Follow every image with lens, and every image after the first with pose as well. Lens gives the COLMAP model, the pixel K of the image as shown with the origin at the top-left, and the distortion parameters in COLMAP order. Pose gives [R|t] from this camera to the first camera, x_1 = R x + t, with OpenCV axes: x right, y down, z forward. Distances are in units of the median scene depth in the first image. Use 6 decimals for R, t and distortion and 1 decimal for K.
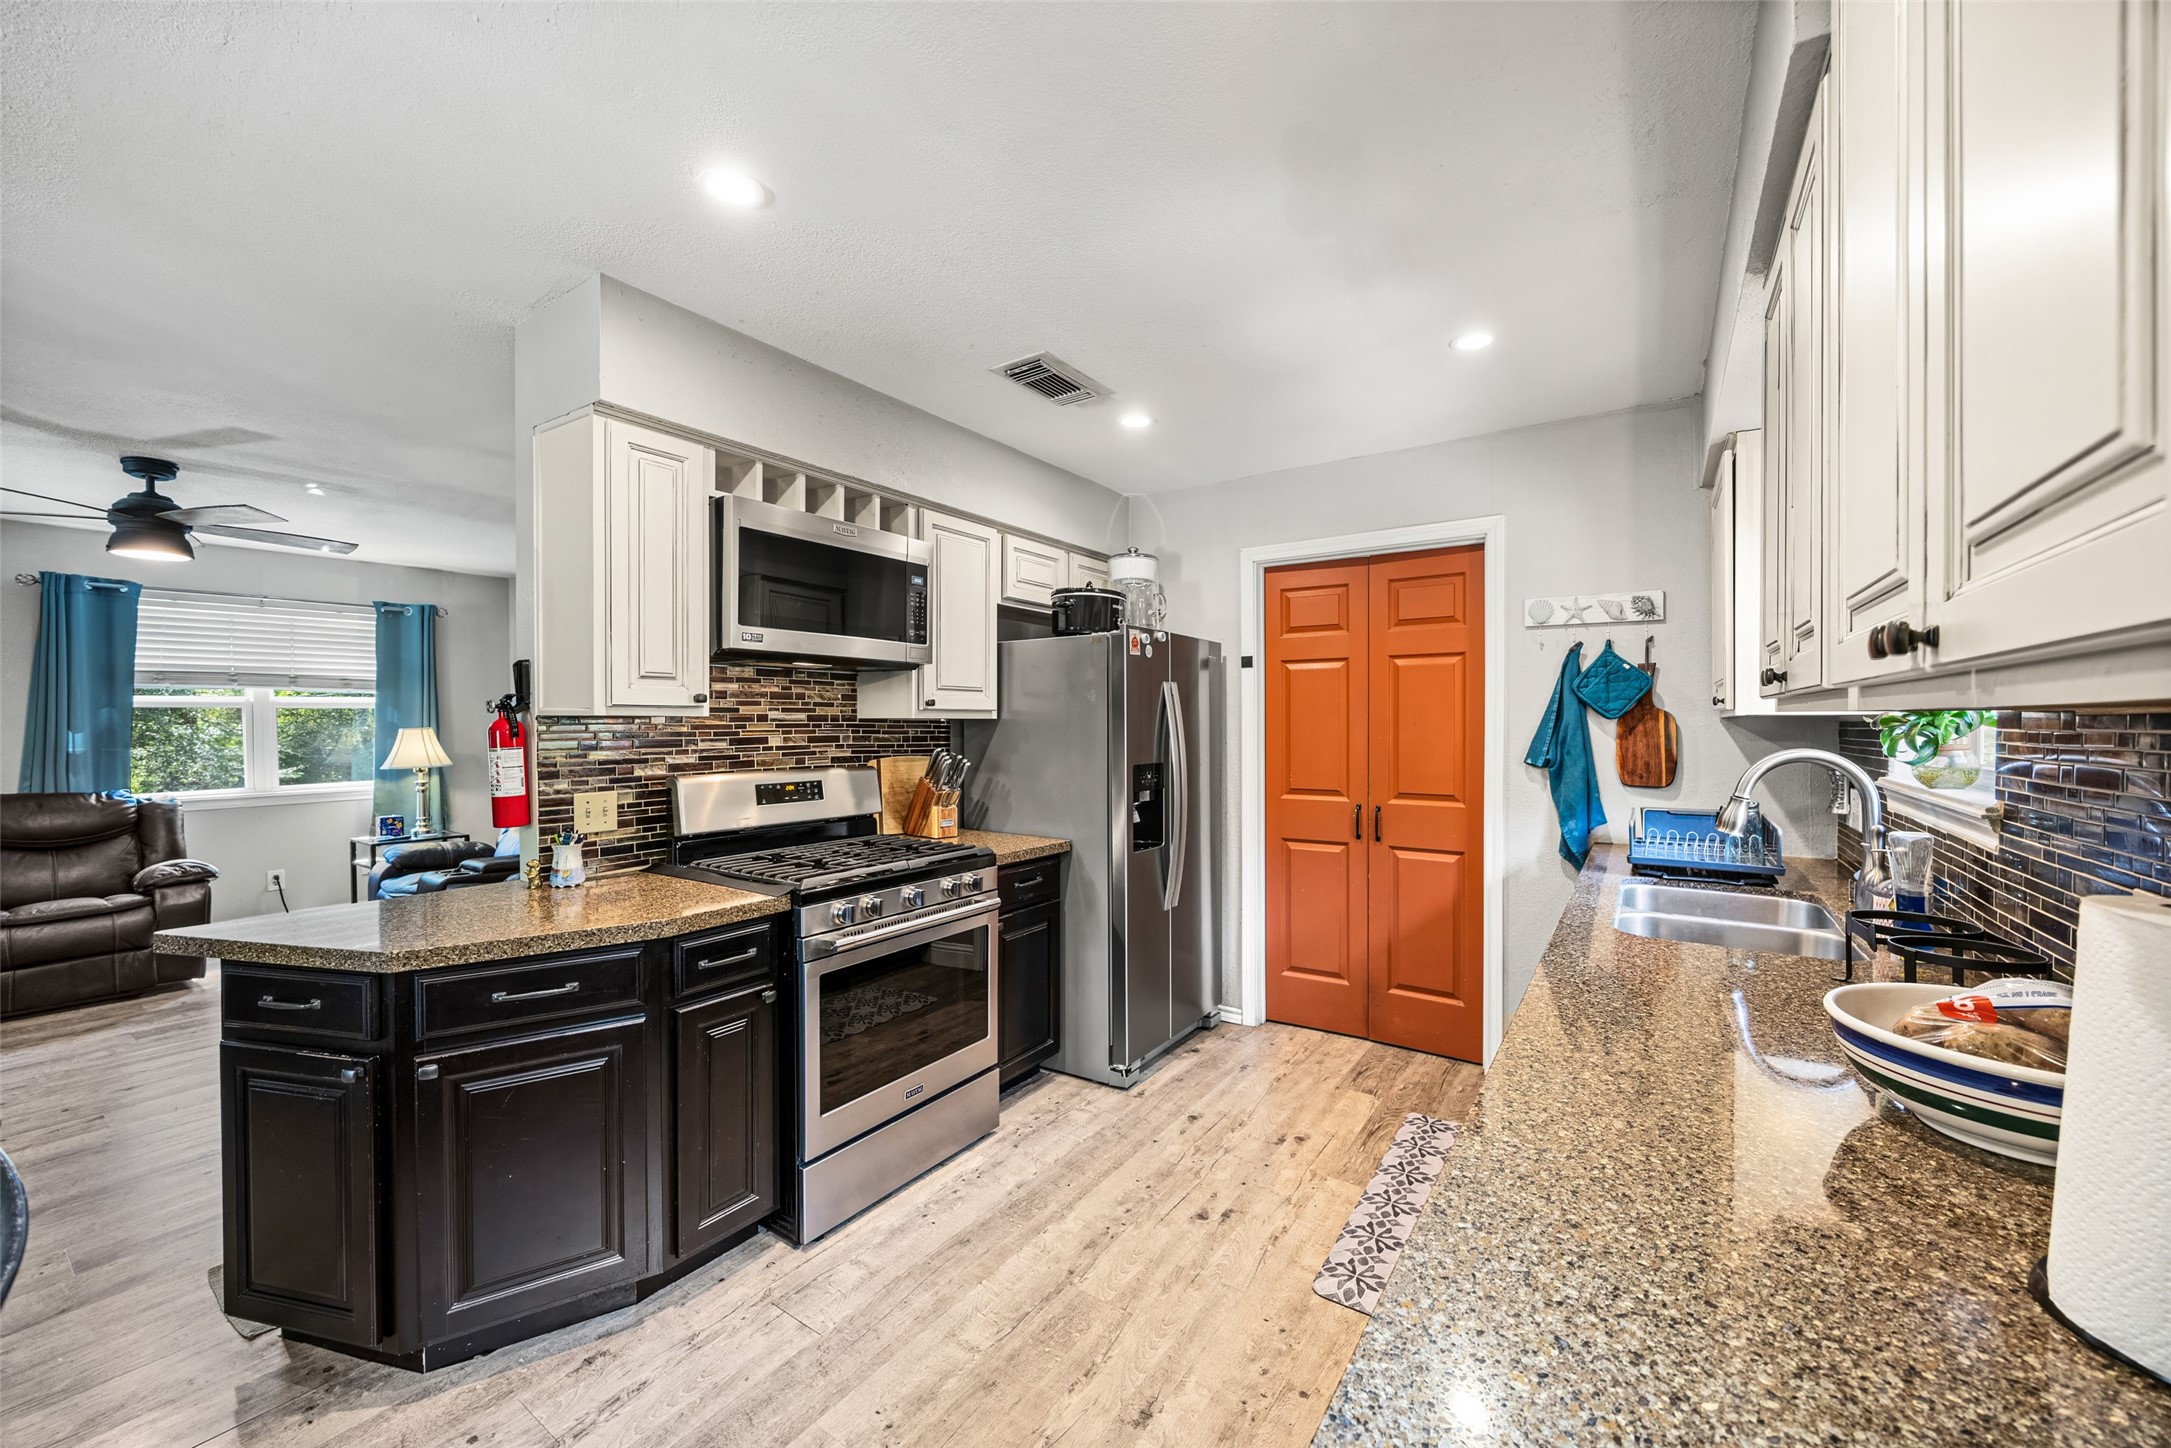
lens RADIAL K [[849.4, 0, 1103.2], [0, 849.4, 719.9], [0, 0, 1]] dist [0.000433, -0.000896]
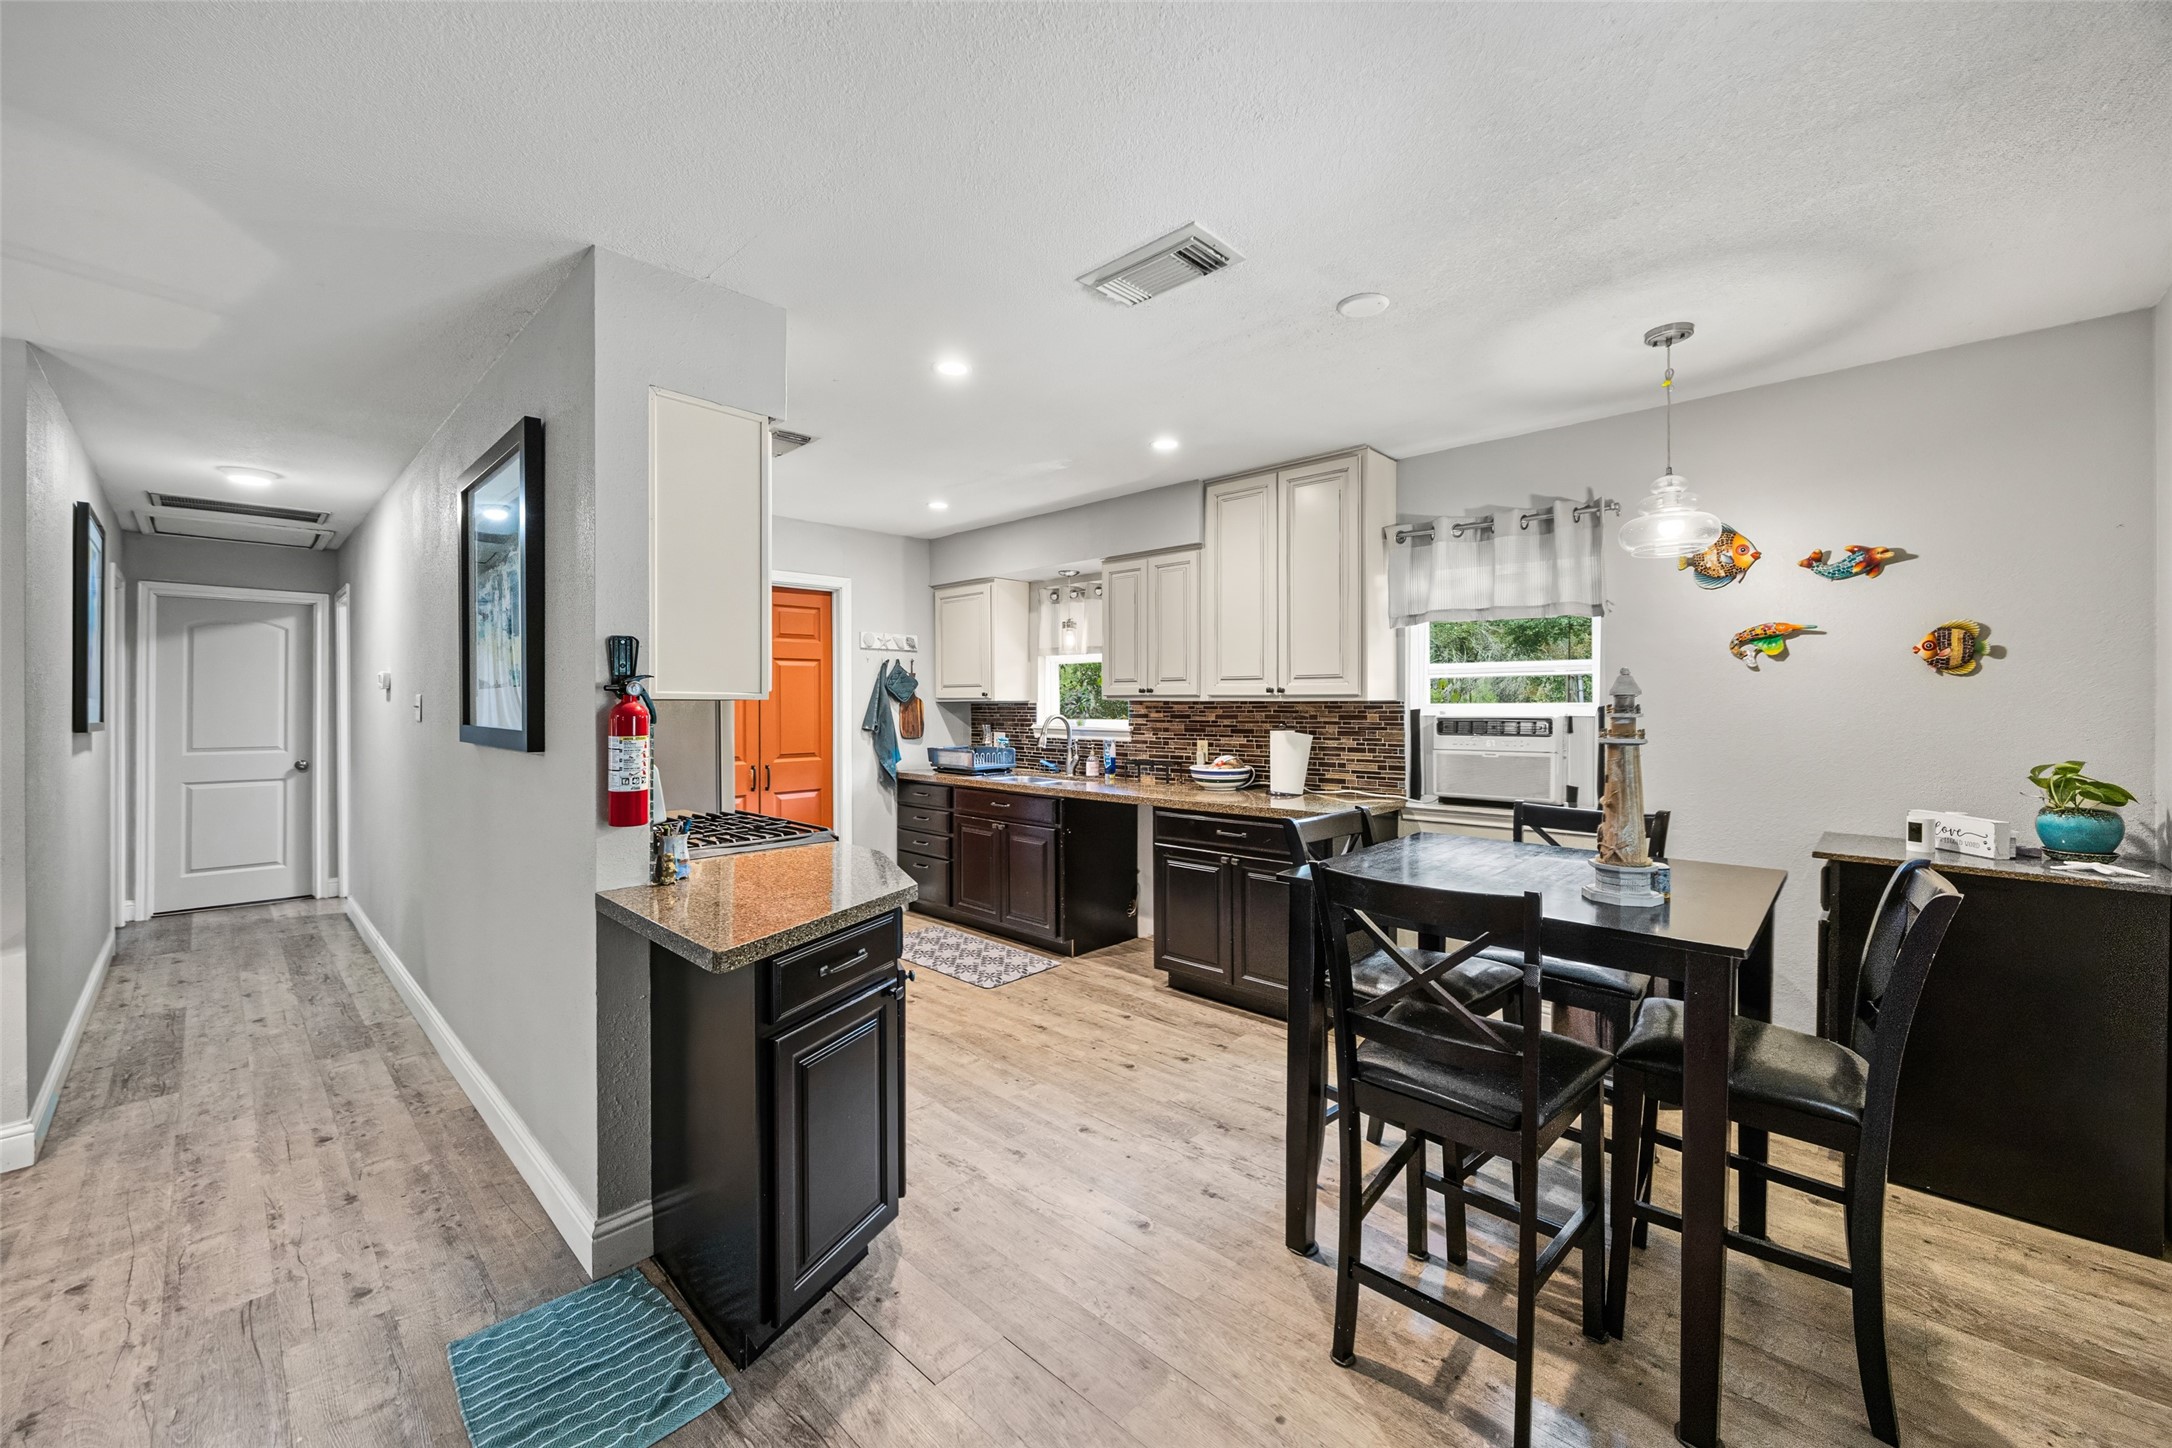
lens RADIAL K [[849.8, 0, 1088.2], [0, 849.8, 698.3], [0, 0, 1]] dist [0.000433, -0.000896]
pose [[0.156952, 0.005805, 0.987589, -0.964706], [0.001567, 0.999980, -0.006127, 0.000961], [-0.987605, 0.002509, 0.156940, 0.255409]]
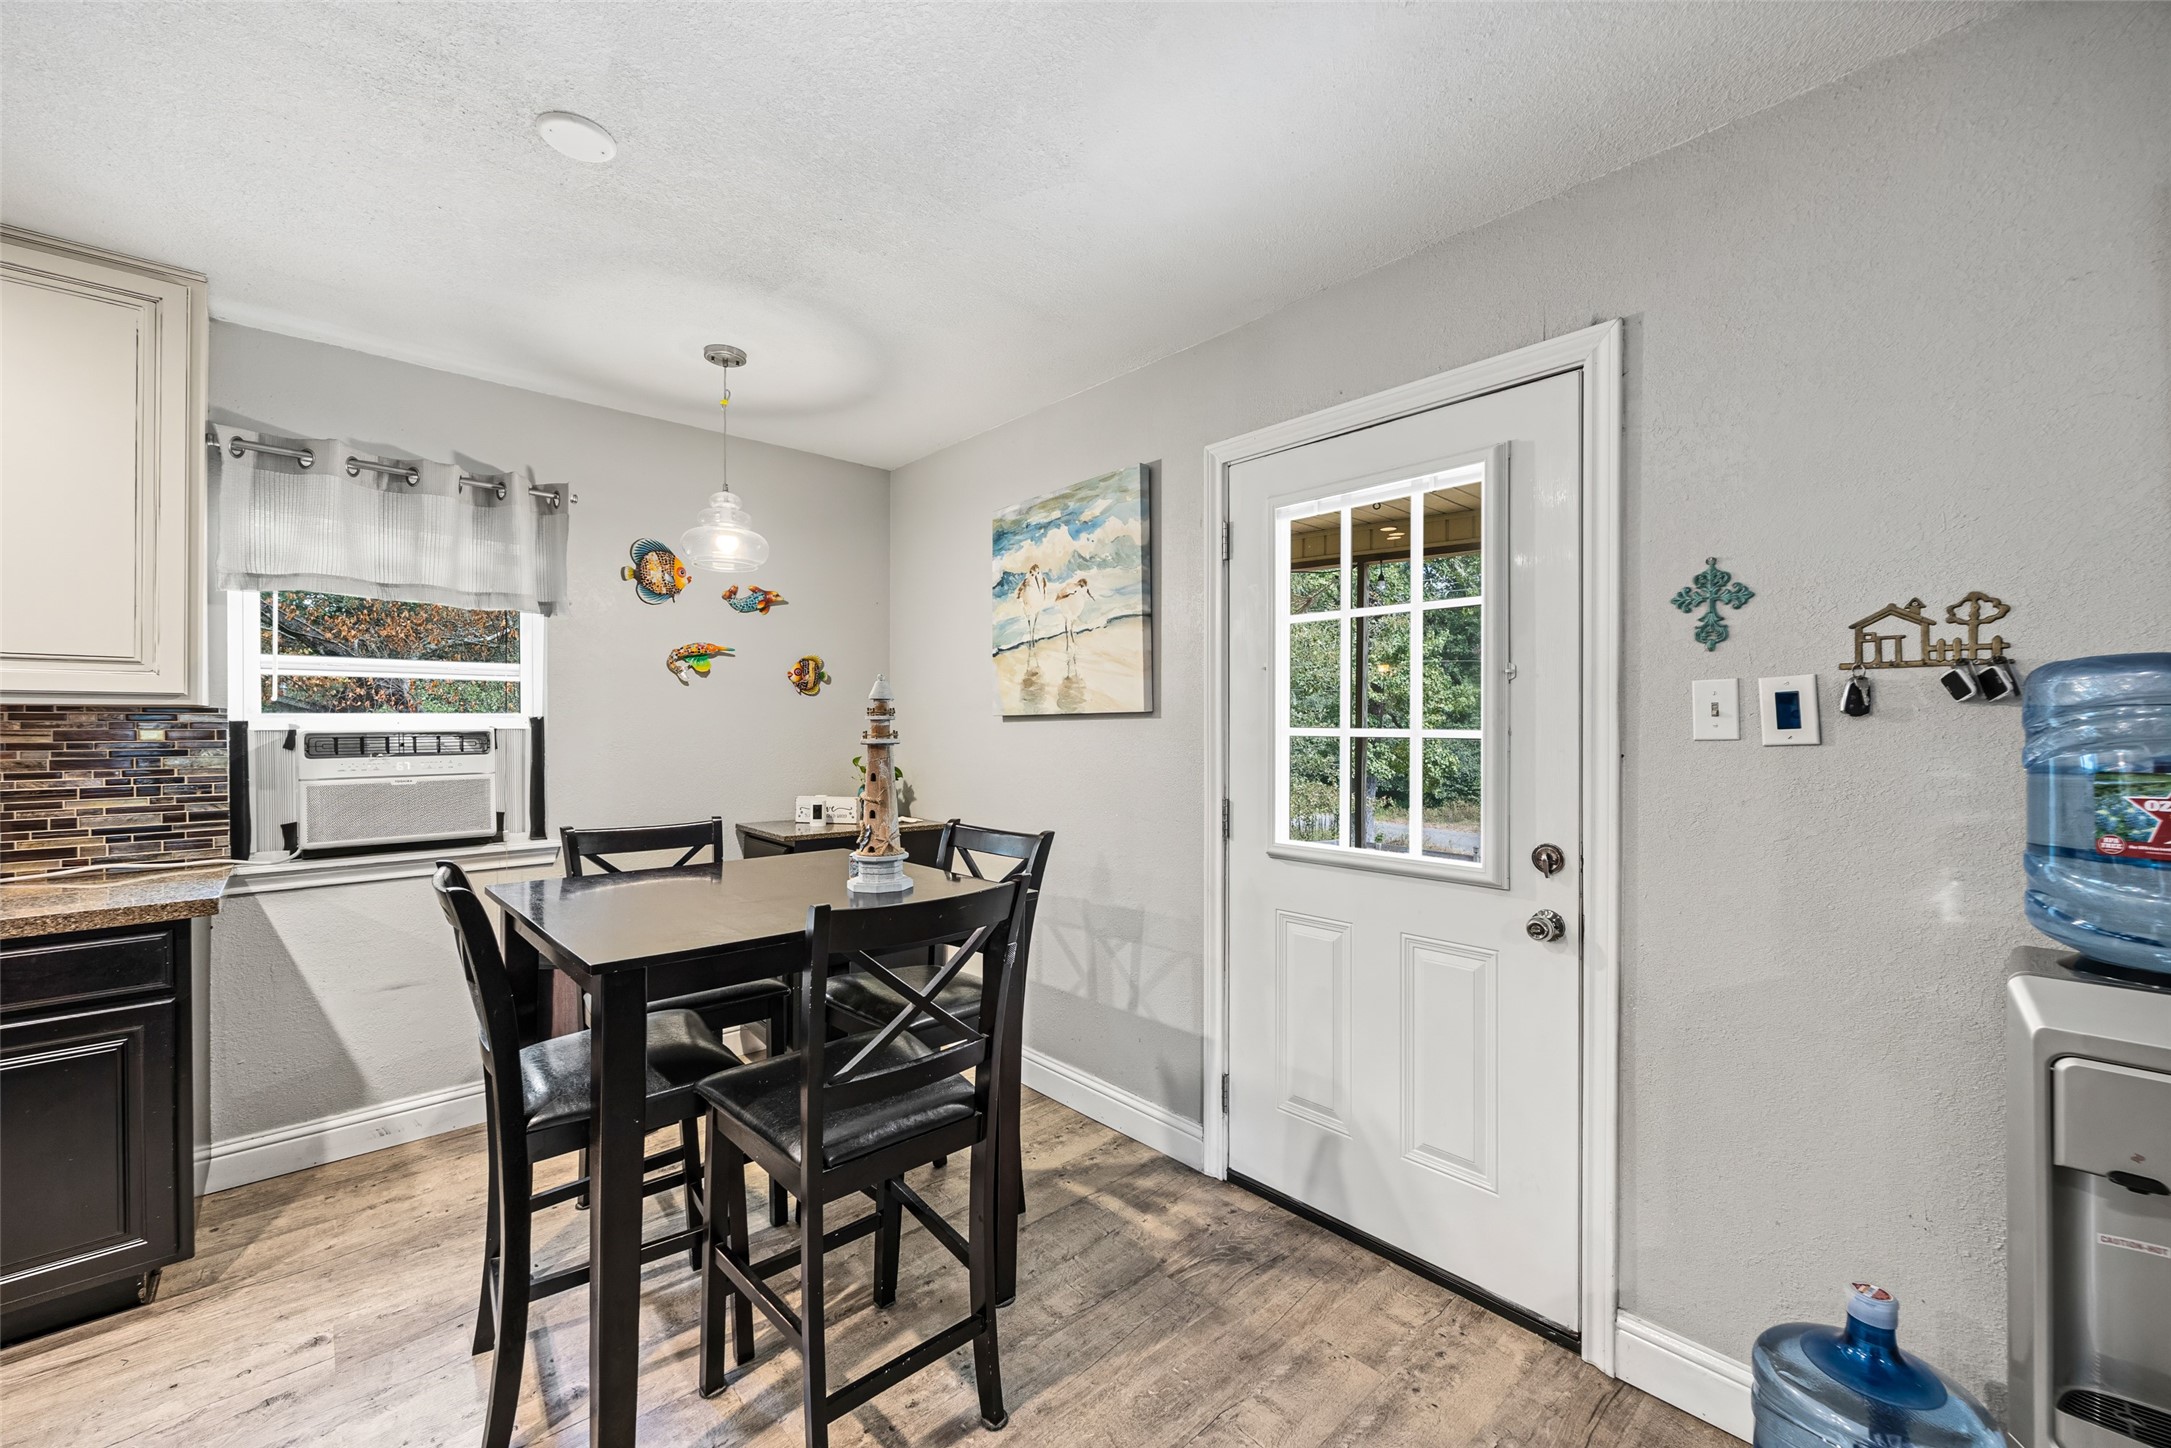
lens RADIAL K [[849.4, 0, 1070.9], [0, 849.4, 729.7], [0, 0, 1]] dist [0.000433, -0.000896]
pose [[-0.973526, 0.001015, 0.228575, -0.647660], [0.002308, 0.999983, 0.005389, 0.013988], [-0.228566, 0.005774, -0.973511, 0.536218]]
